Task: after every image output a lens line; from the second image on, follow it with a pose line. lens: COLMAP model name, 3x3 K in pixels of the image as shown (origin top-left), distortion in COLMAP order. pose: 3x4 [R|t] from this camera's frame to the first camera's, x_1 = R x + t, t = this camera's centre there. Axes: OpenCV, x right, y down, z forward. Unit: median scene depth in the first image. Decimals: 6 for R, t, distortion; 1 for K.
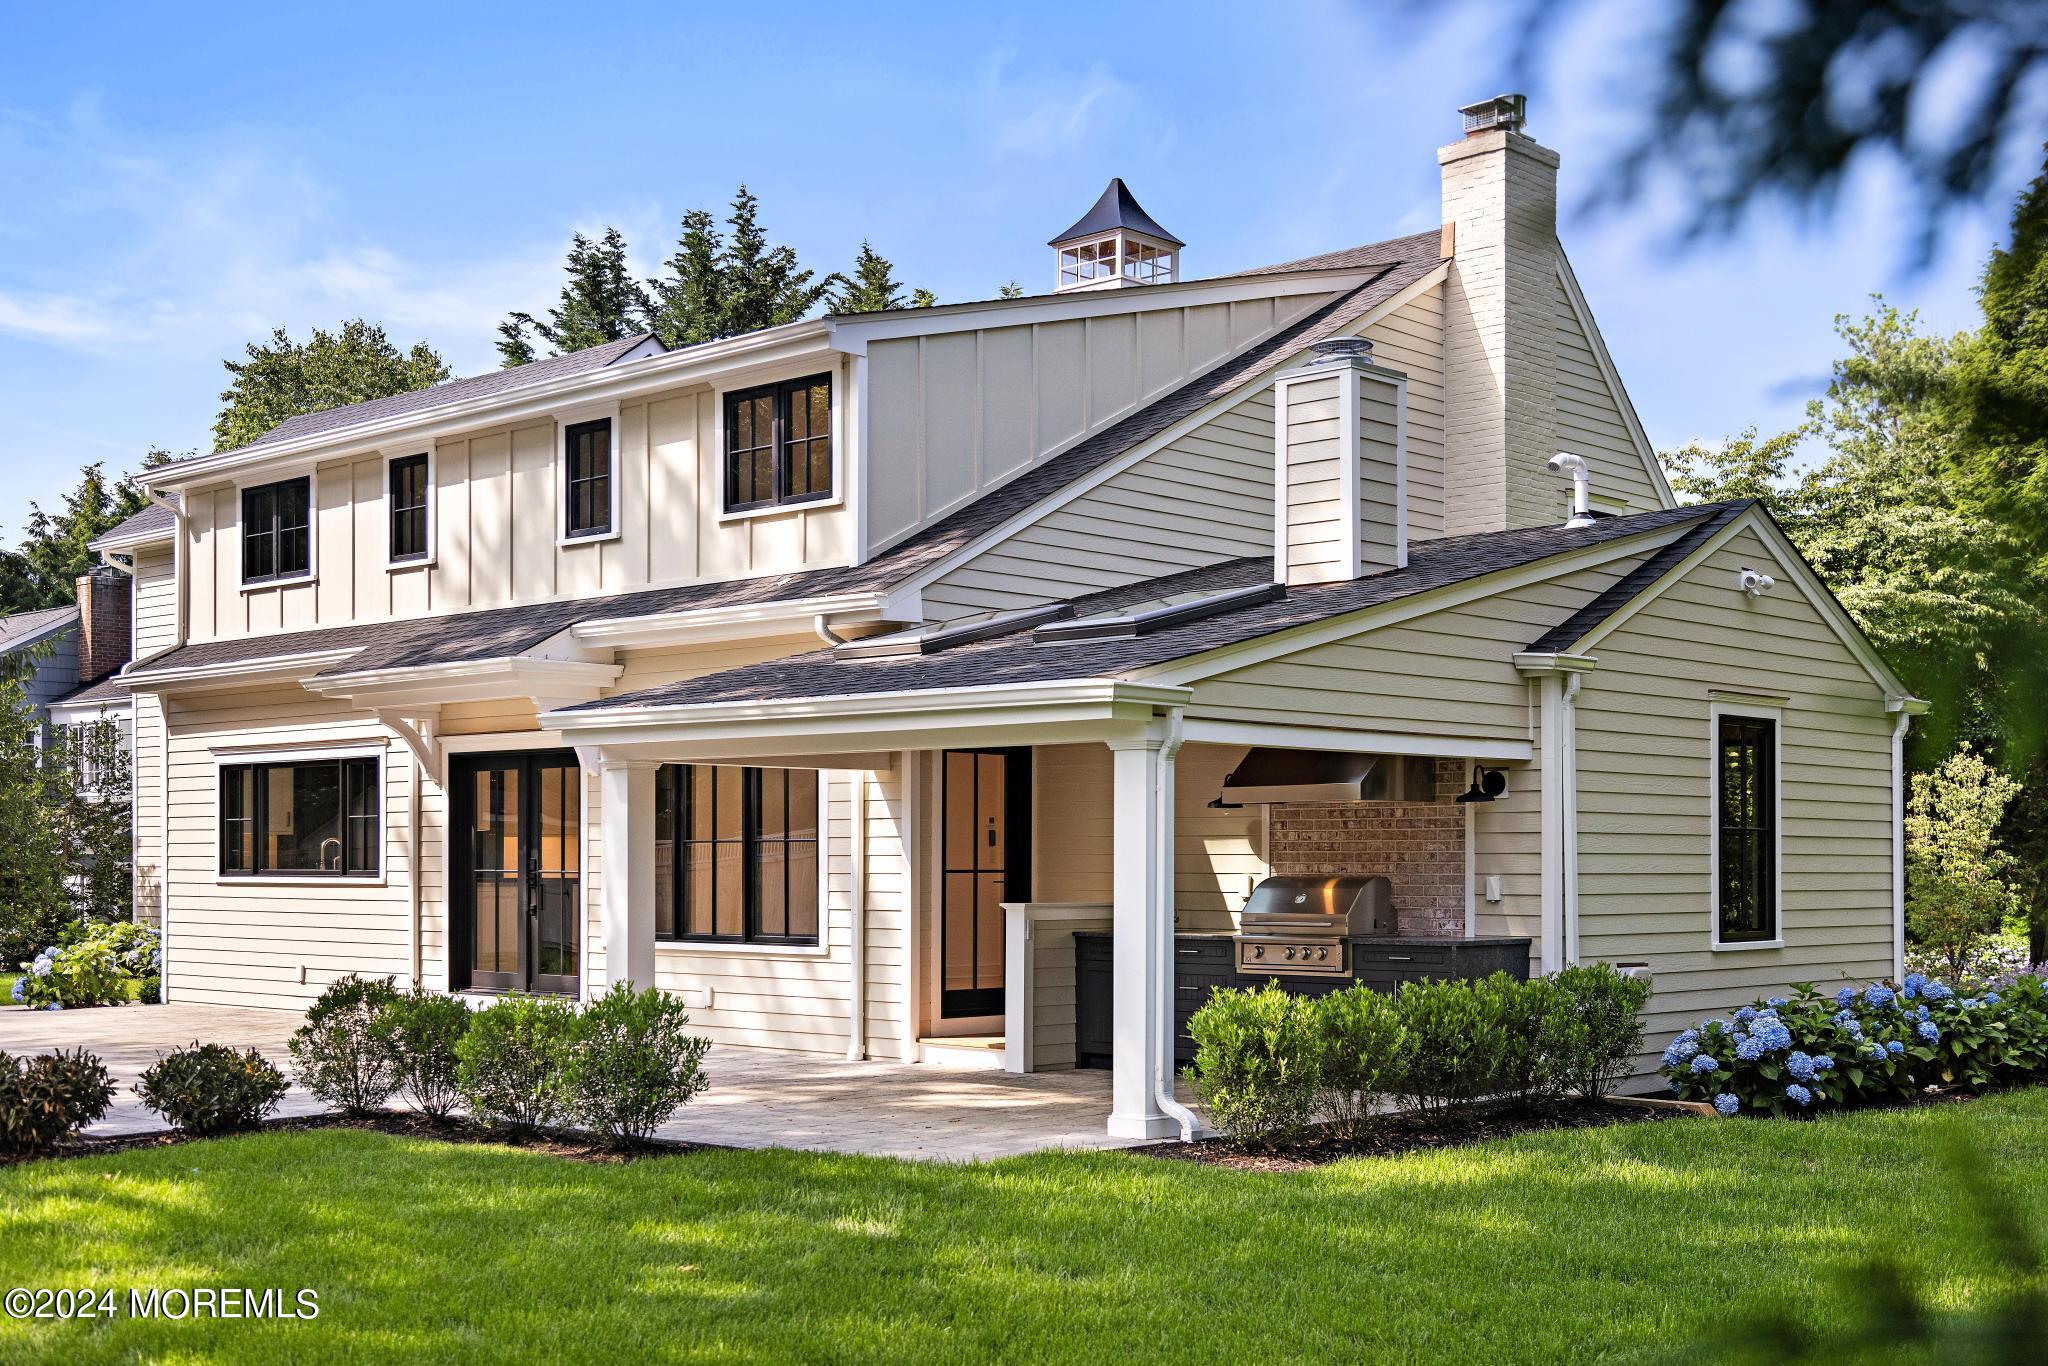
lens RADIAL K [[2396.1, 0, 1028.3], [0, 2396.1, 854.8], [0, 0, 1]] dist [0.028565, 0.010222]
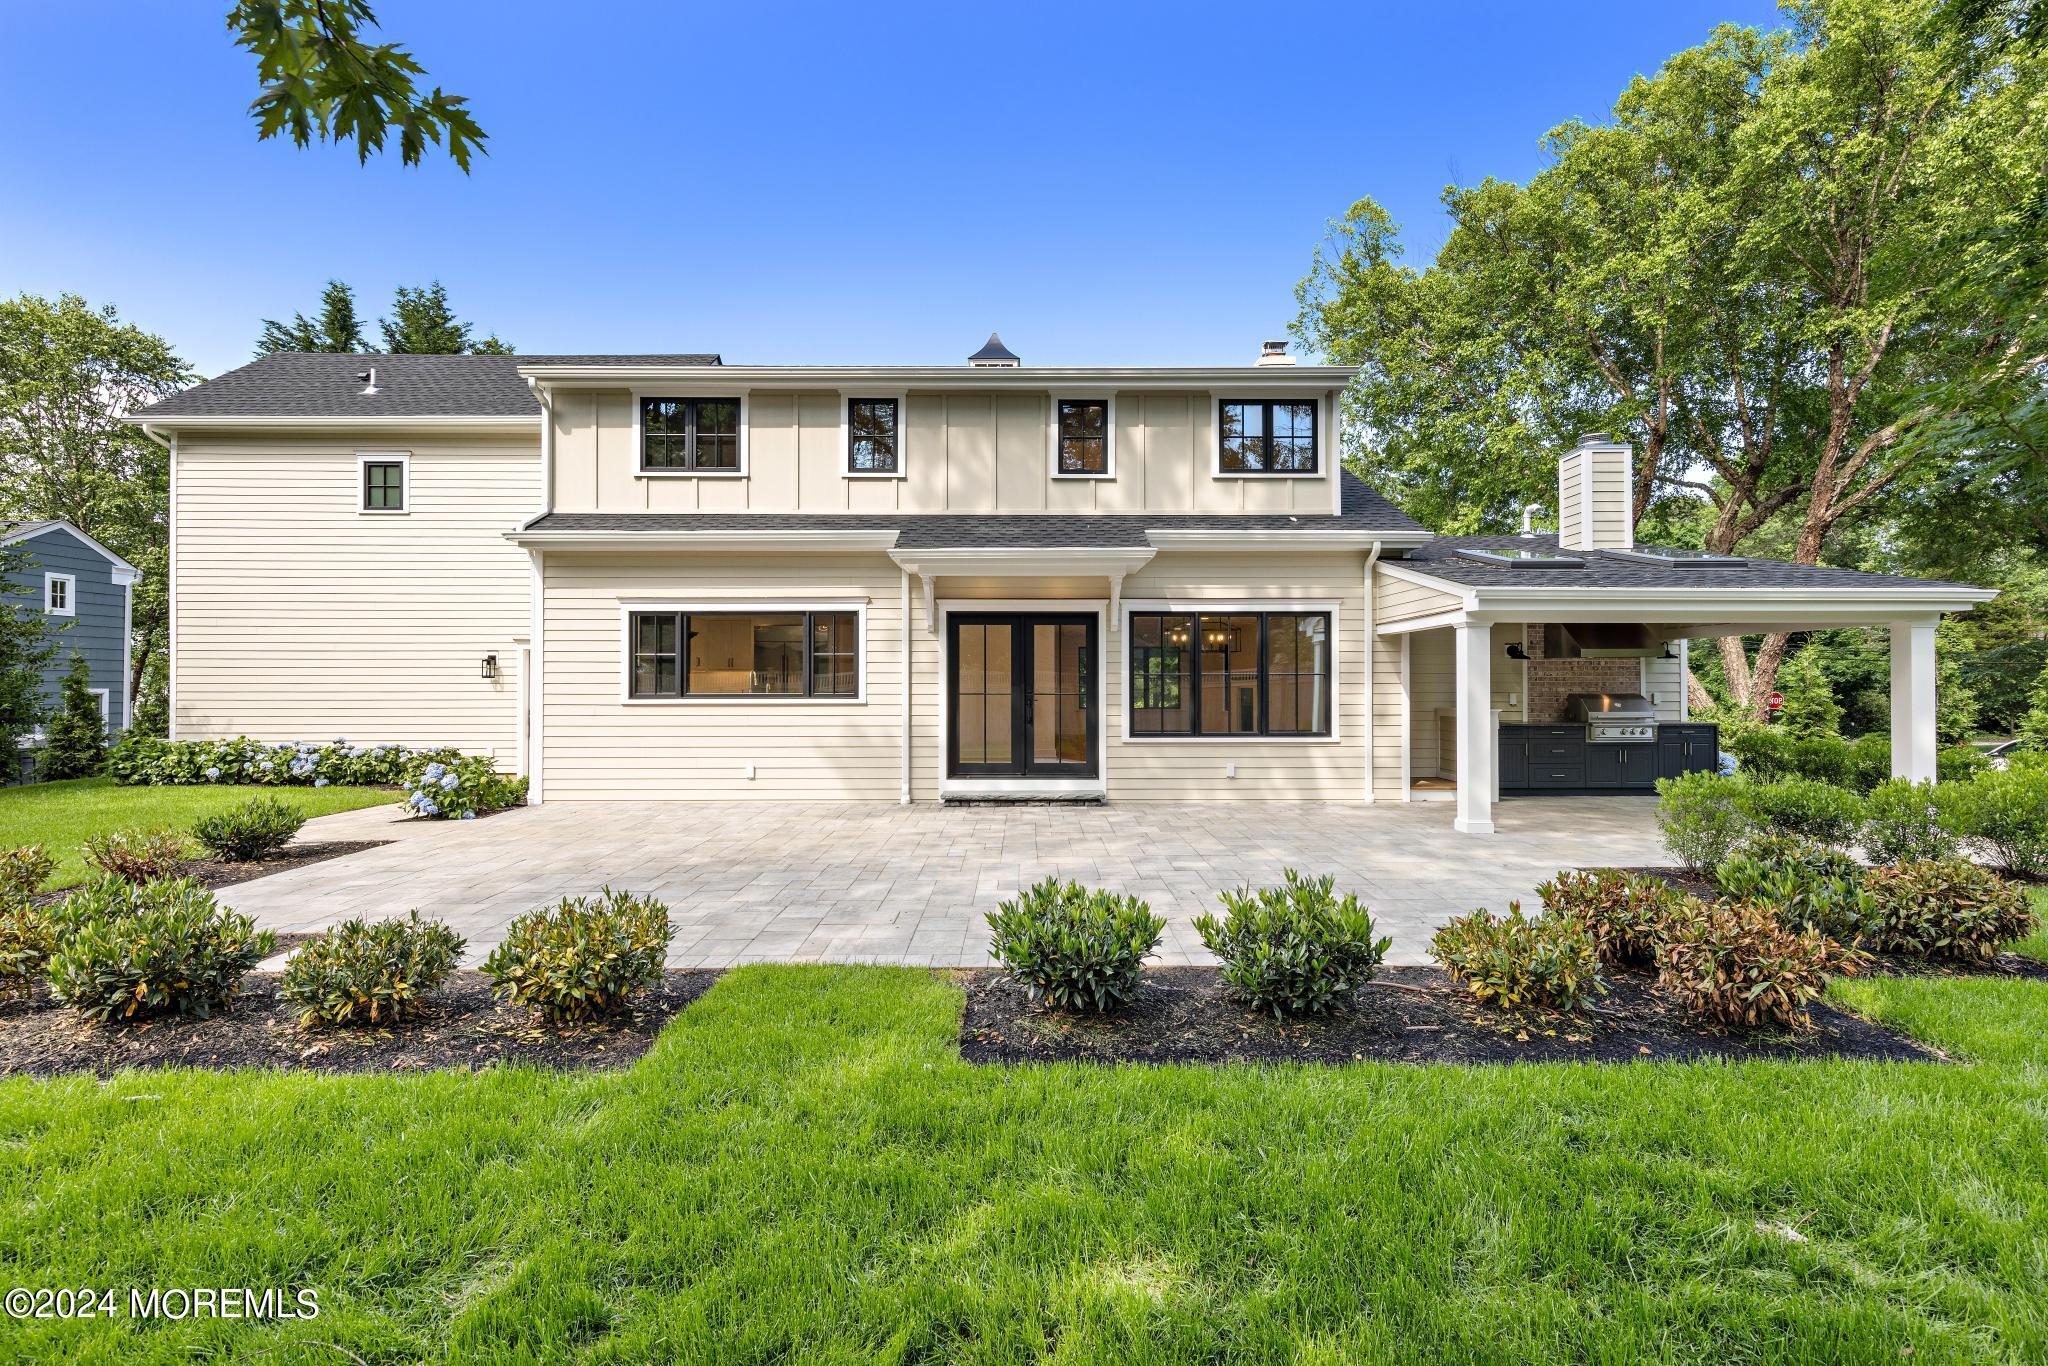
lens RADIAL K [[927.6, 0, 1024.0], [0, 927.6, 683.0], [0, 0, 1]] dist [-0.000335, 0.000064]
pose [[0.724637, 0.001798, 0.689128, -0.567208], [-0.000567, 0.999998, -0.002013, 0.001394], [-0.689130, 0.001068, 0.724637, 0.547453]]
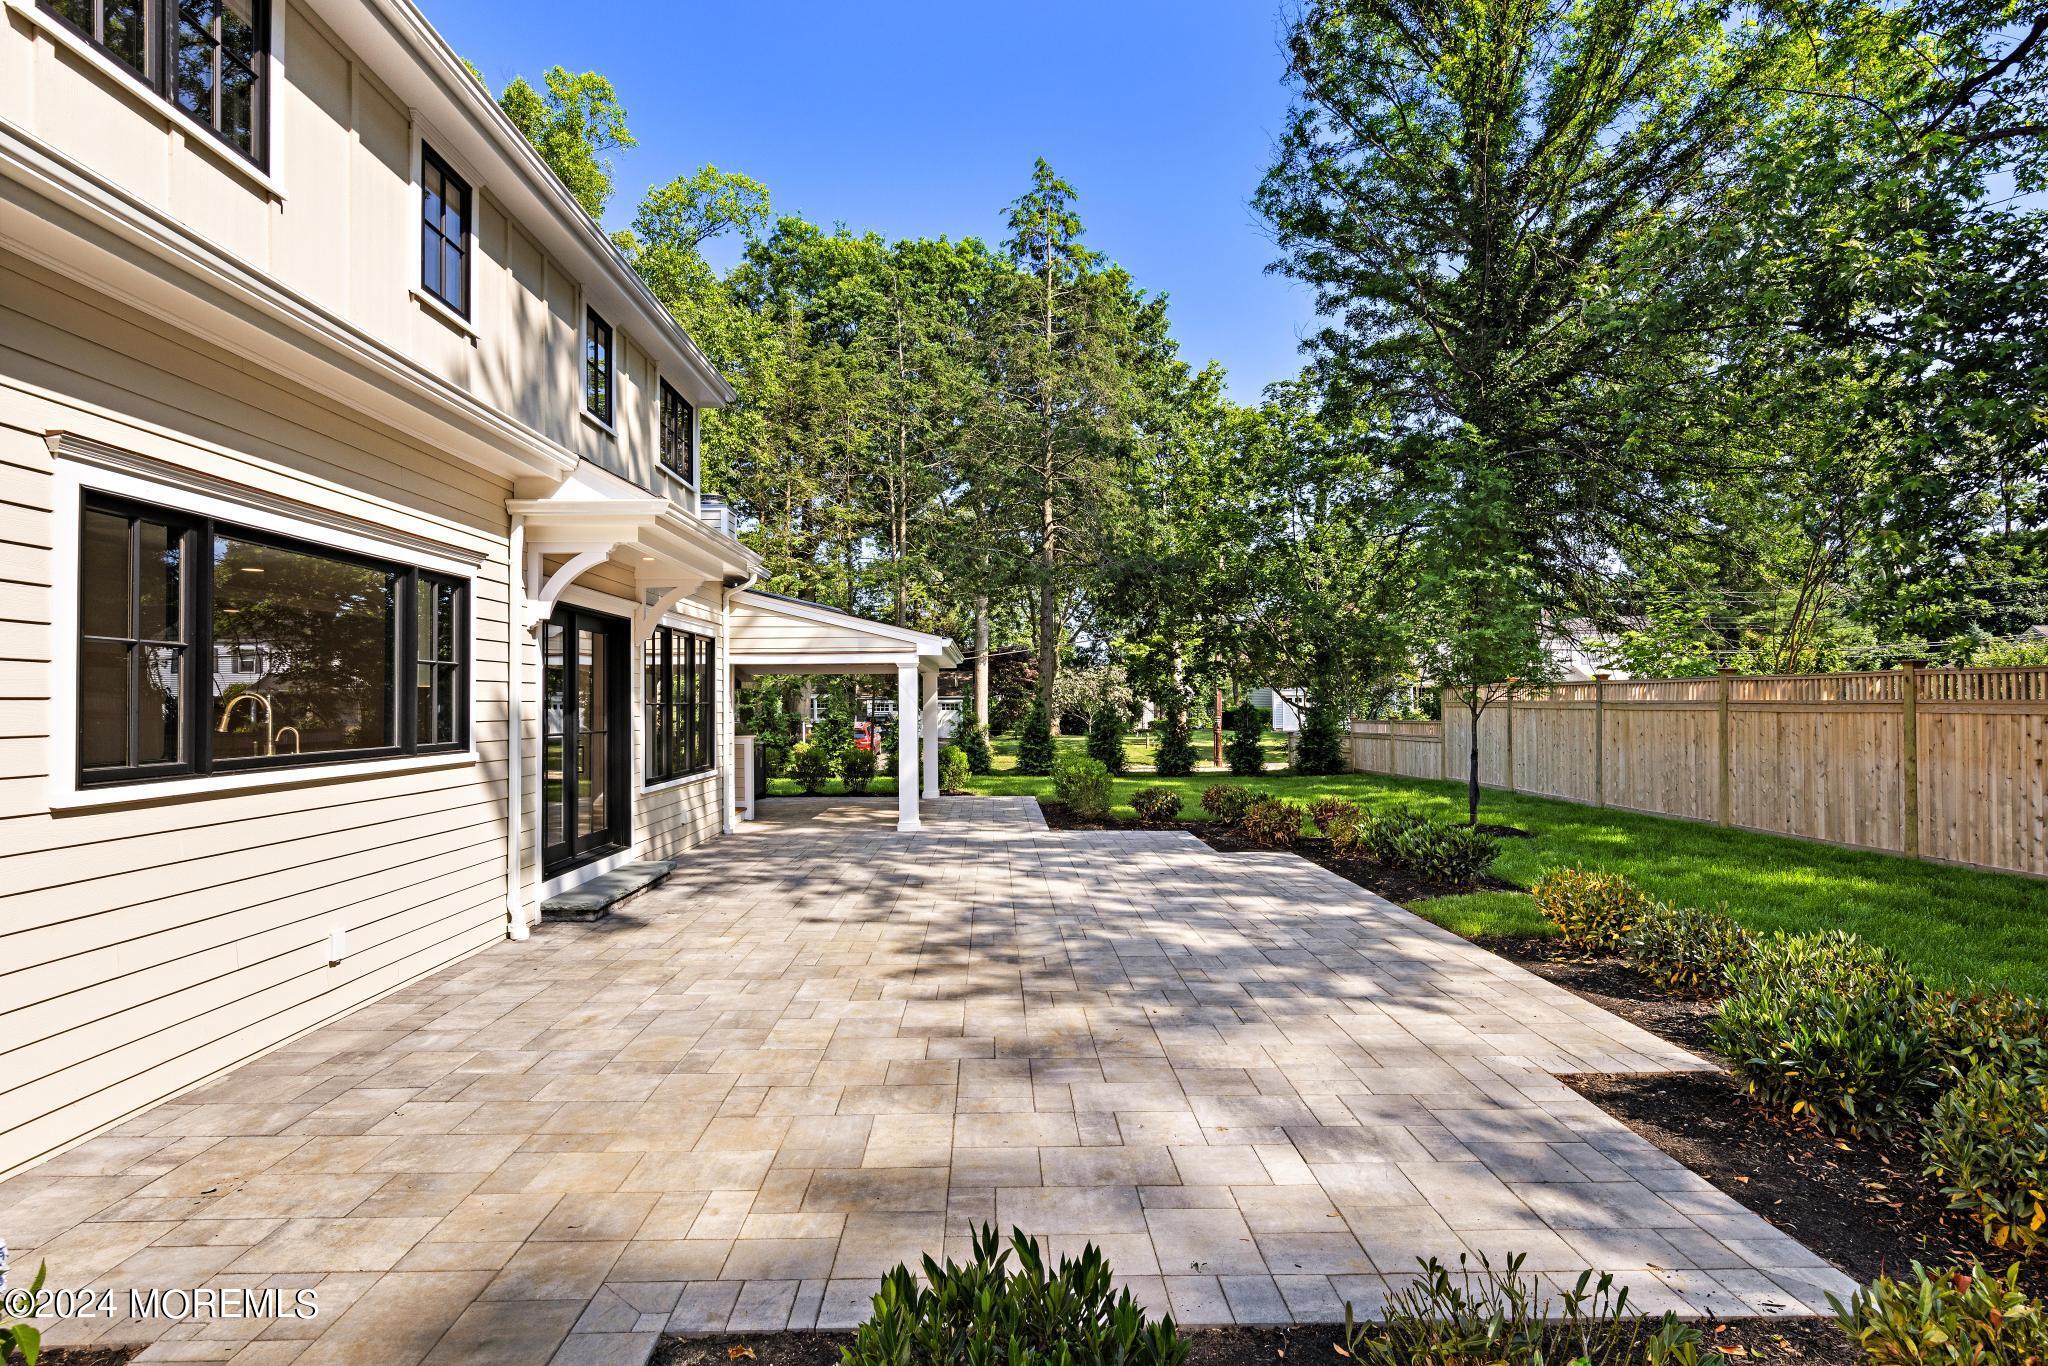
lens RADIAL K [[1064.1, 0, 1024.0], [0, 1064.1, 683.0], [0, 0, 1]] dist [-0.000221, -0.000282]
pose [[-0.701508, 0.015164, 0.712500, -0.602284], [0.002026, 0.999812, -0.019284, -0.004138], [-0.712659, -0.012084, -0.701407, 1.098738]]
